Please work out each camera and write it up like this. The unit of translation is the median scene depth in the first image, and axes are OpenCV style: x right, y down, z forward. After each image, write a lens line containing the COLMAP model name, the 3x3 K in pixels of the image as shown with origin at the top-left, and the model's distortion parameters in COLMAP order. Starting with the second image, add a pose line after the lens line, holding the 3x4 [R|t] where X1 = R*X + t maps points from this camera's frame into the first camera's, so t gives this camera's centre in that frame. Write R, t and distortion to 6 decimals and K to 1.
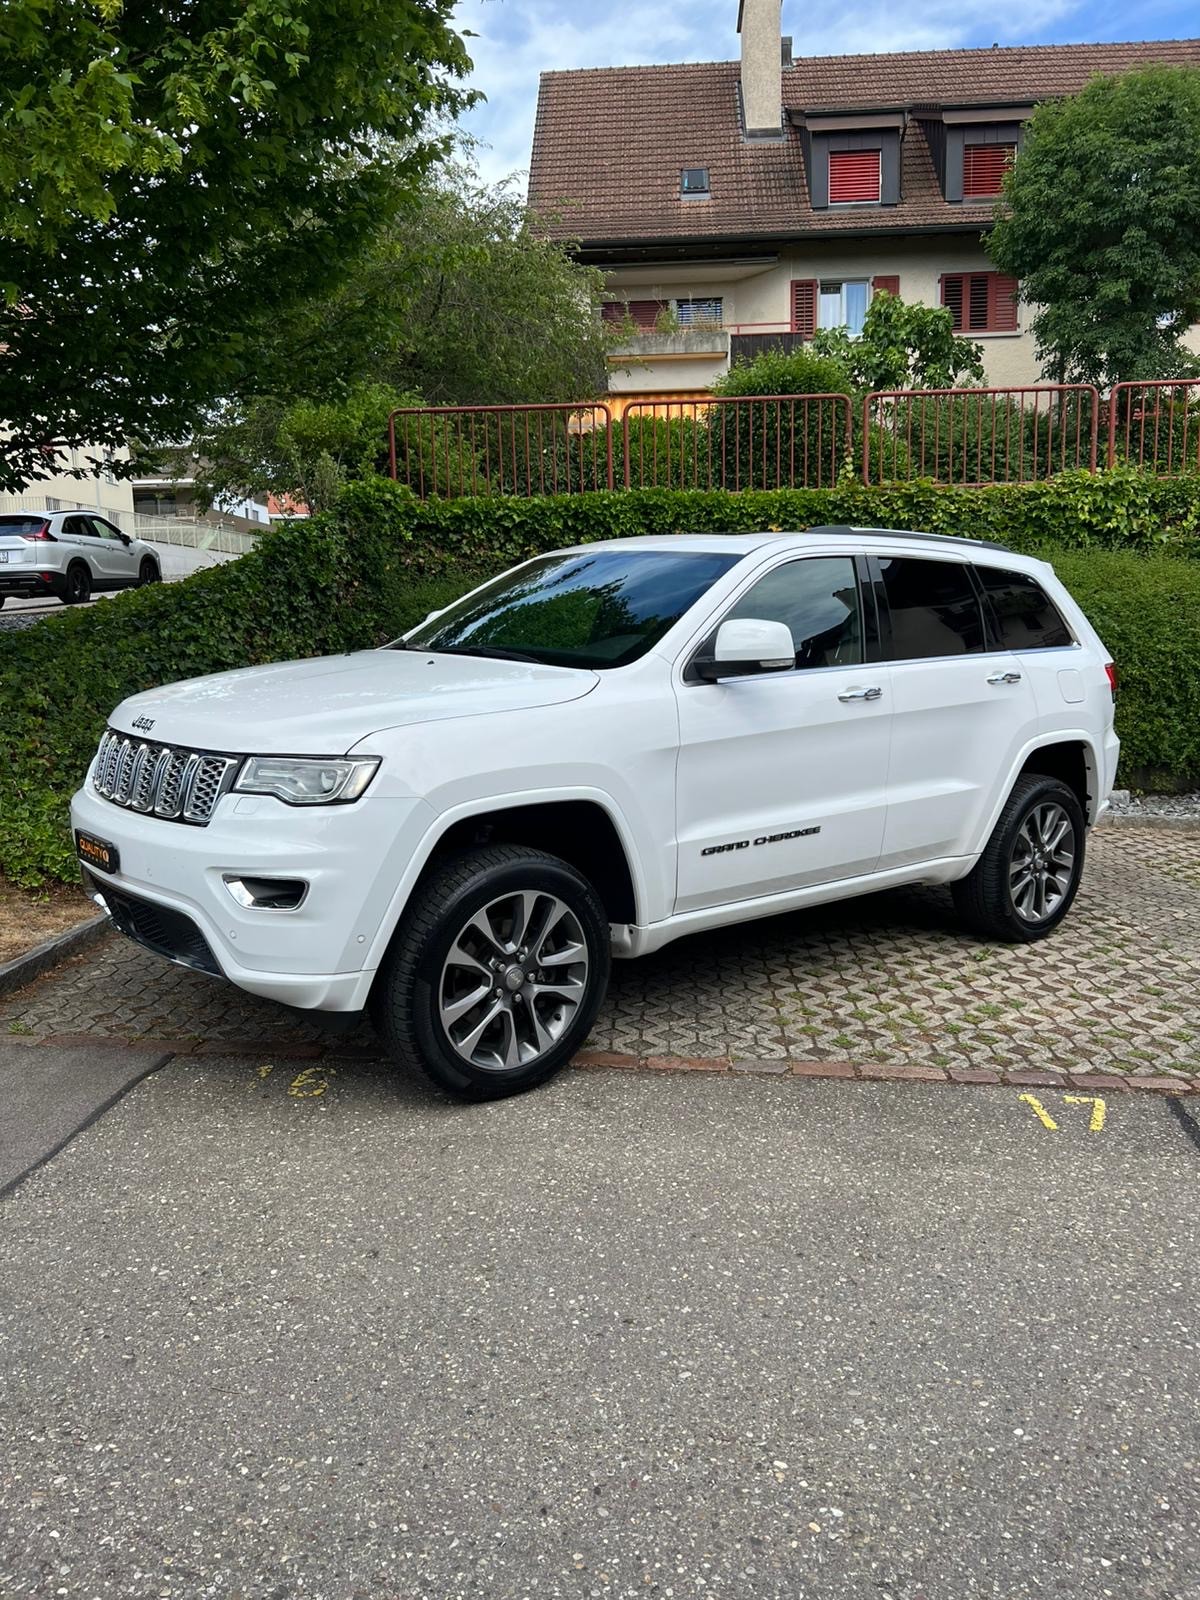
lens RADIAL K [[1197.3, 0, 599.0], [0, 1197.3, 809.8], [0, 0, 1]] dist [0.042847, -0.047761]
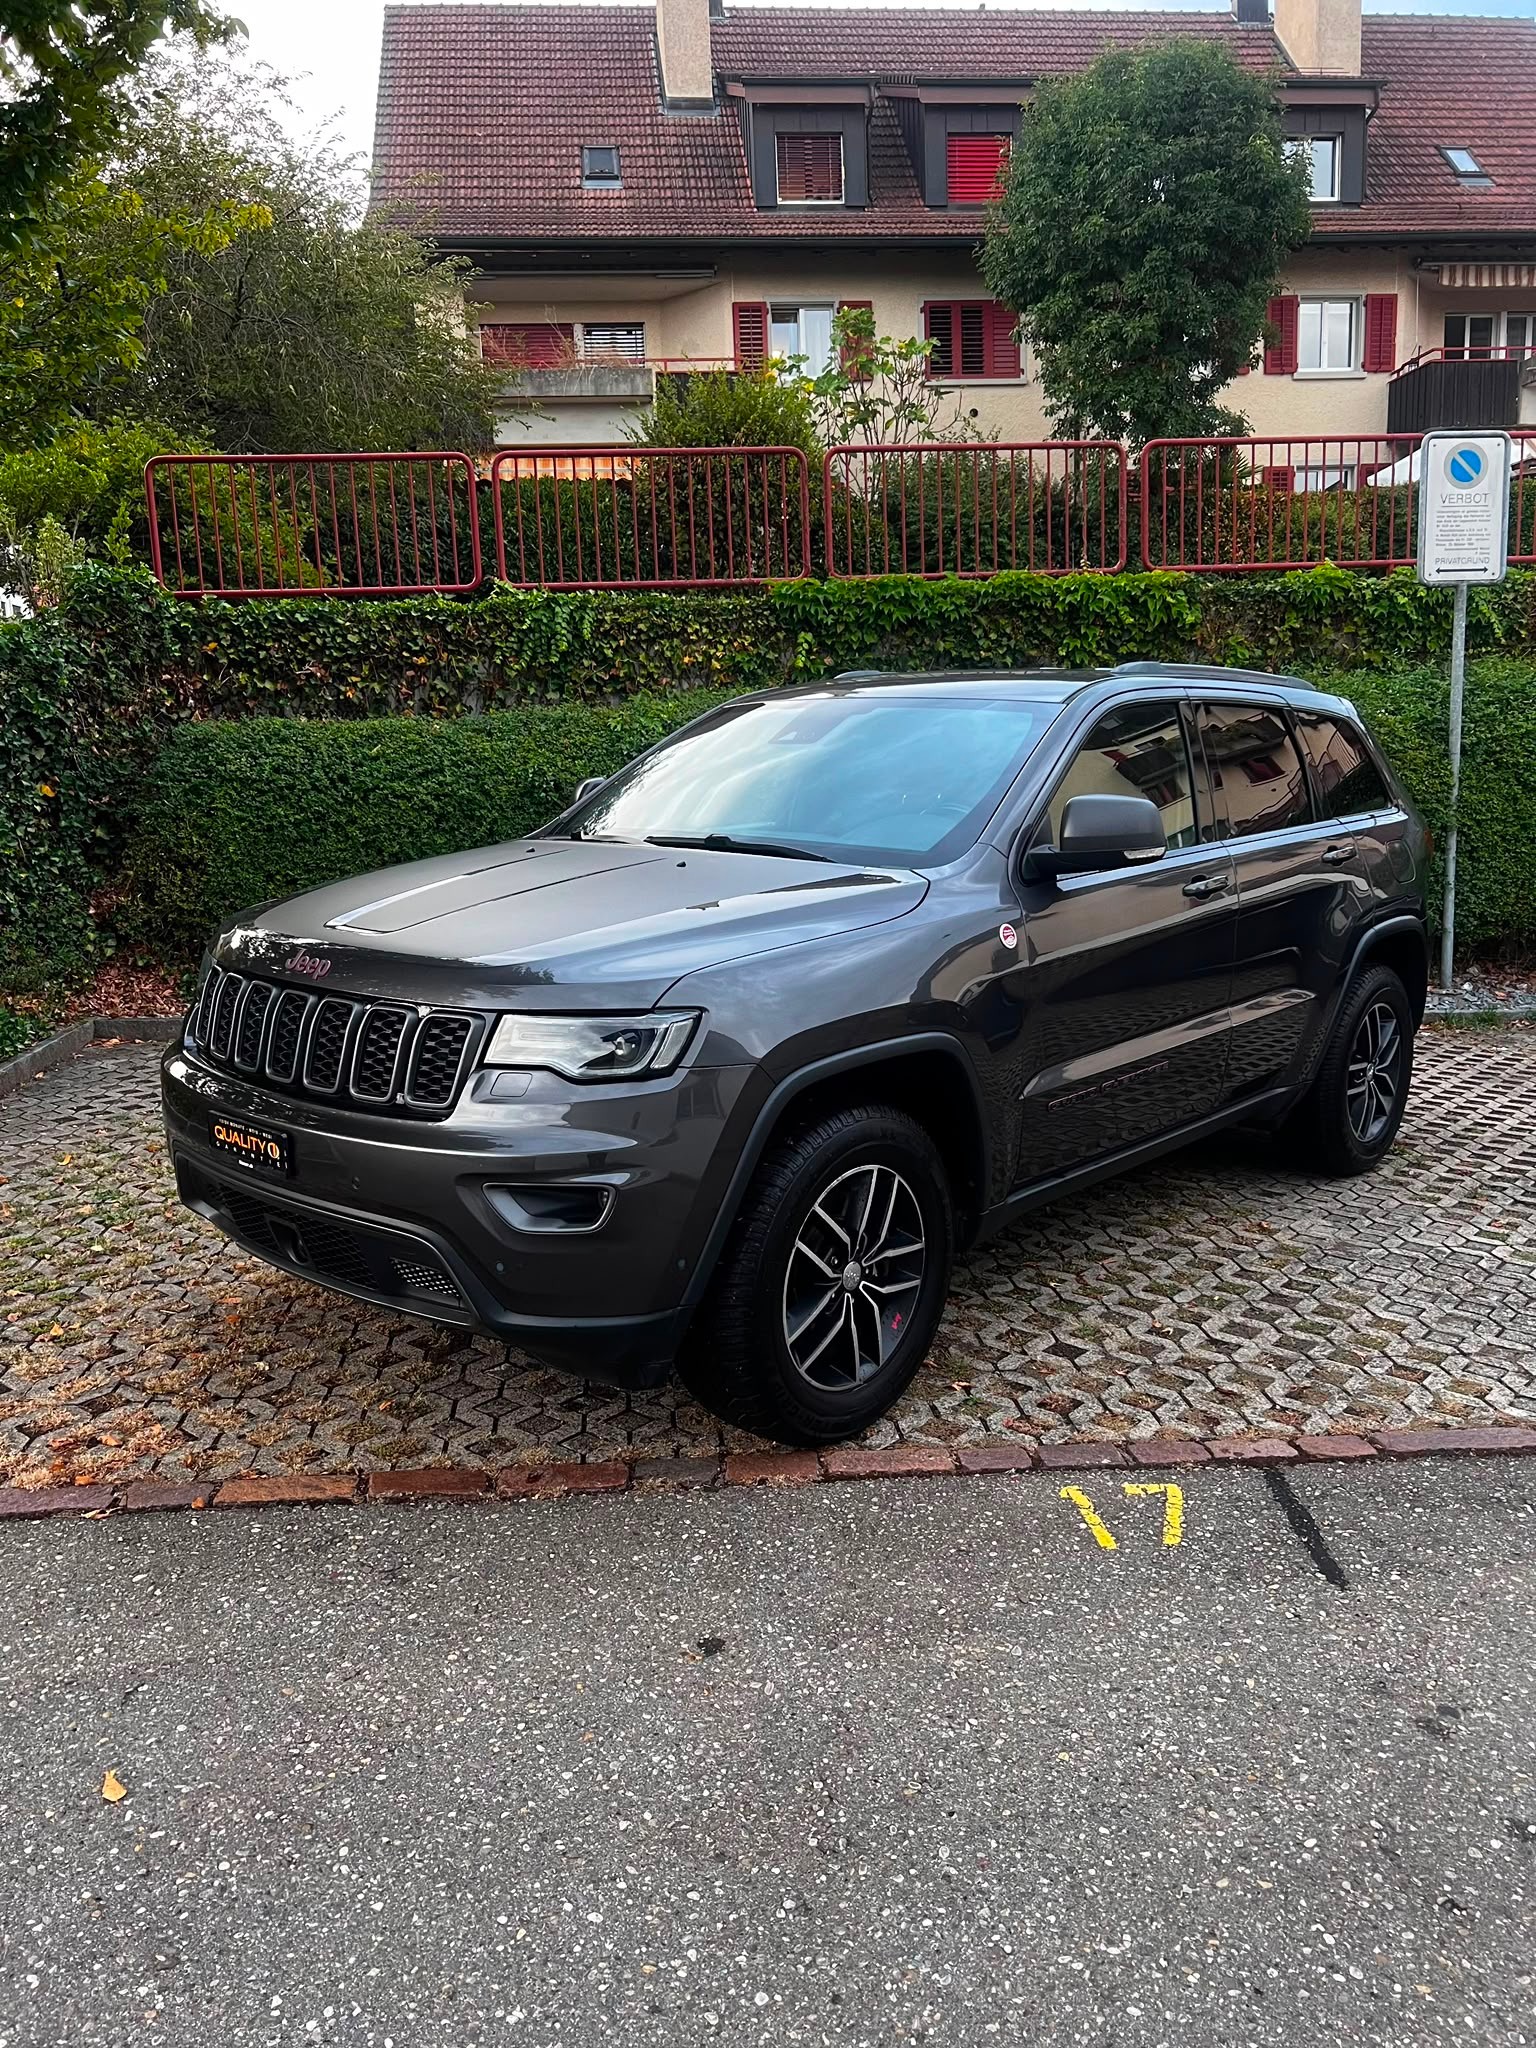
lens RADIAL K [[1532.6, 0, 766.8], [0, 1532.6, 1036.6], [0, 0, 1]] dist [0.042847, -0.047761]
pose [[0.986838, -0.041620, 0.156266, 0.050417], [0.037359, 0.998848, 0.030107, -0.034530], [-0.157339, -0.023872, 0.987256, 0.144713]]
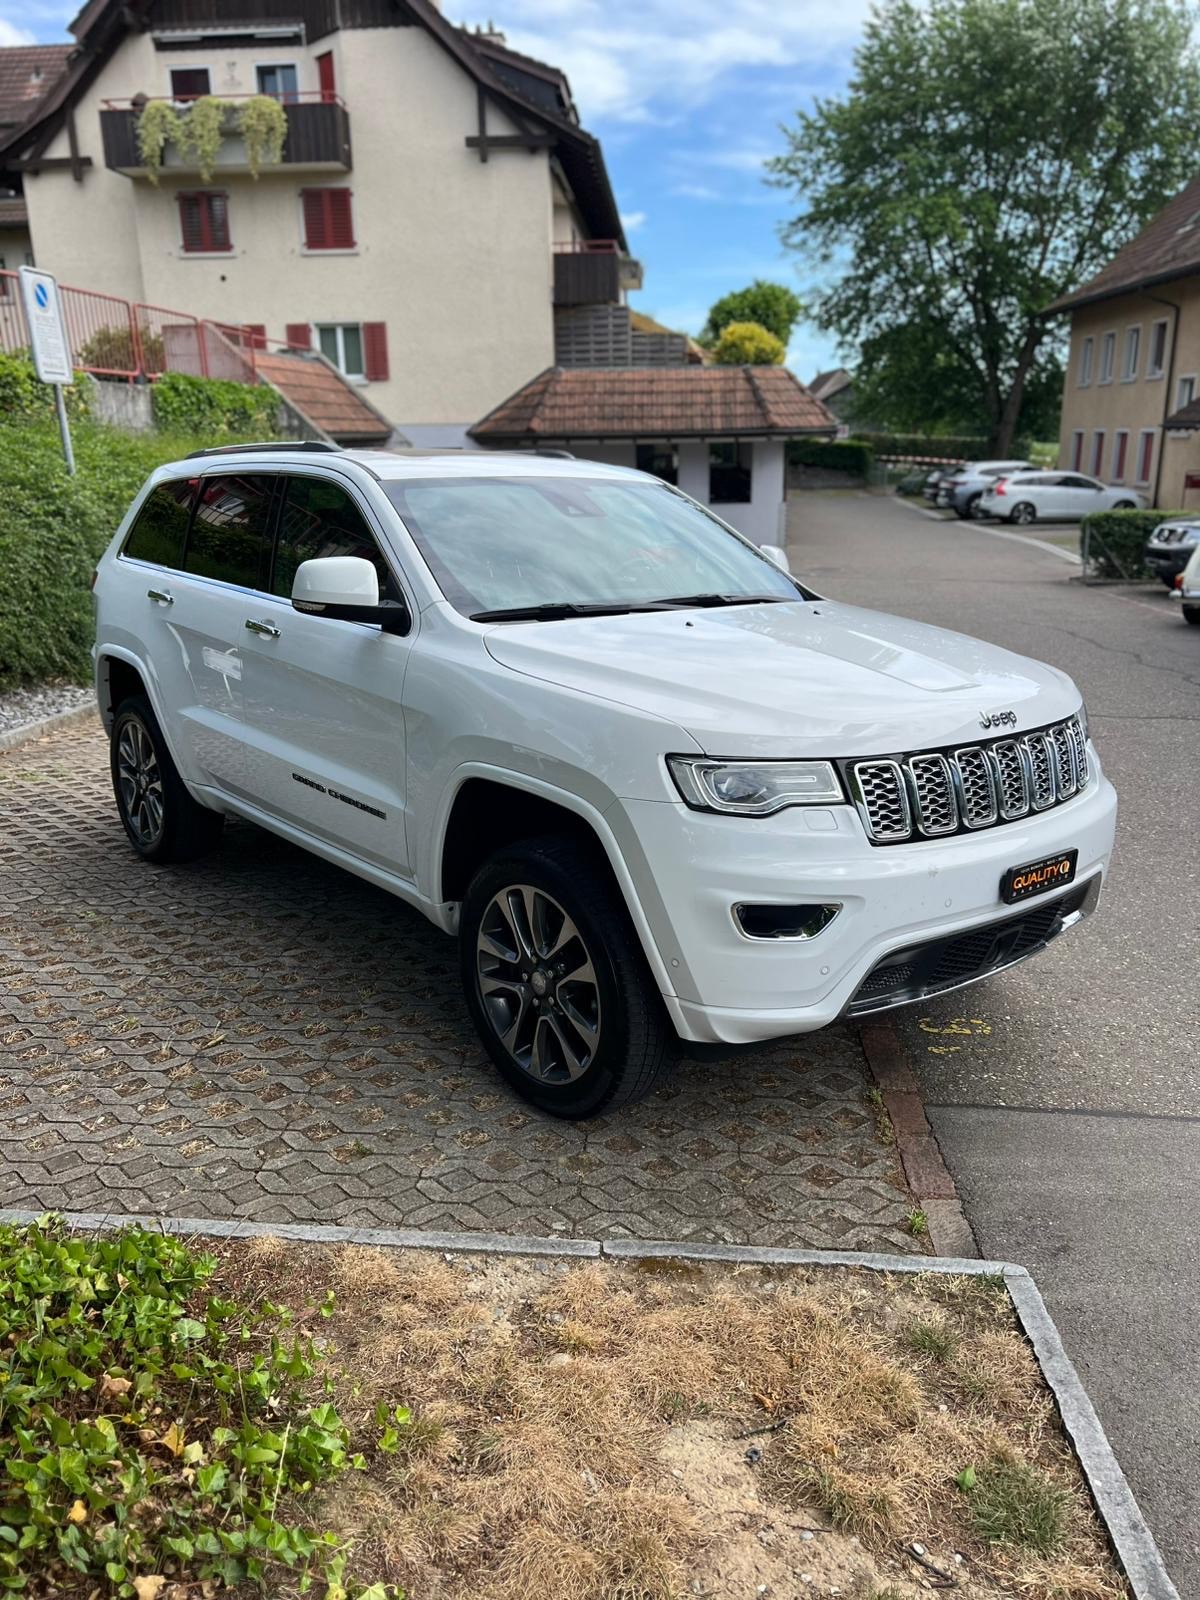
lens RADIAL K [[1198.3, 0, 600.4], [0, 1198.3, 816.9], [0, 0, 1]] dist [0.029954, -0.043265]
pose [[0.005695, -0.280443, 0.959854, -0.910205], [0.156884, 0.948233, 0.276118, -0.213406], [-0.987601, 0.149013, 0.049397, 0.944262]]
